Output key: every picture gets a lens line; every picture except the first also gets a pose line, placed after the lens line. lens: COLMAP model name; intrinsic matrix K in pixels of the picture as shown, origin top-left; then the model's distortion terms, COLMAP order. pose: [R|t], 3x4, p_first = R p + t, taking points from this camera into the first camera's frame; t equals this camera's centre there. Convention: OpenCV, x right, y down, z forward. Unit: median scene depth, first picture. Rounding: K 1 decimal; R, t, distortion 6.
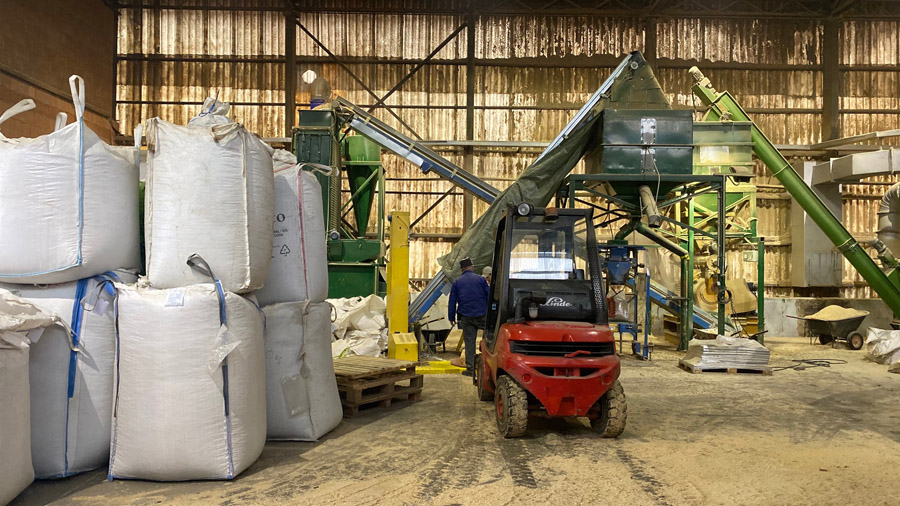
lens RADIAL K [[689.1, 0, 450.2], [0, 689.1, 256.8], [0, 0, 1]] dist [0.003568, 0.001470]
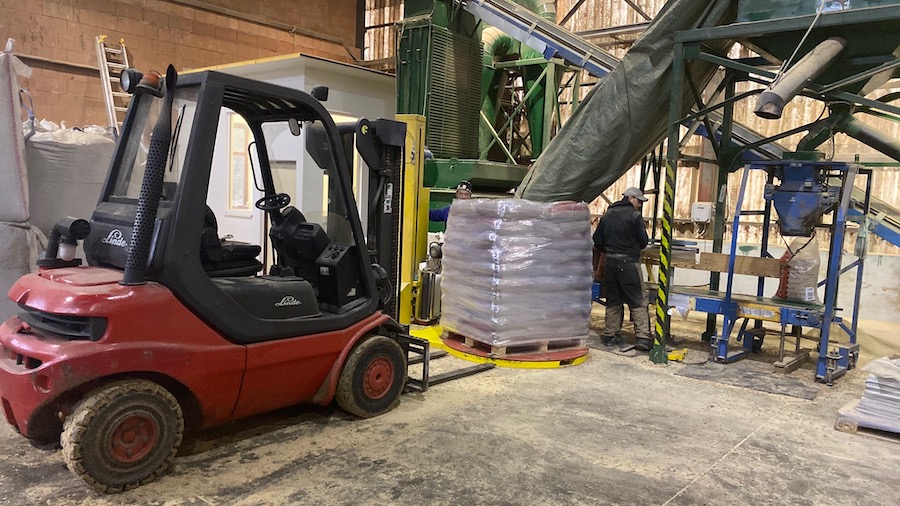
lens RADIAL K [[689.1, 0, 449.1], [0, 689.1, 253.5], [0, 0, 1]] dist [0.003568, 0.001470]
pose [[0.745653, 0.075982, -0.661988, 0.302122], [-0.021888, 0.995734, 0.089635, 0.008732], [0.665975, -0.052347, 0.744135, 0.331639]]
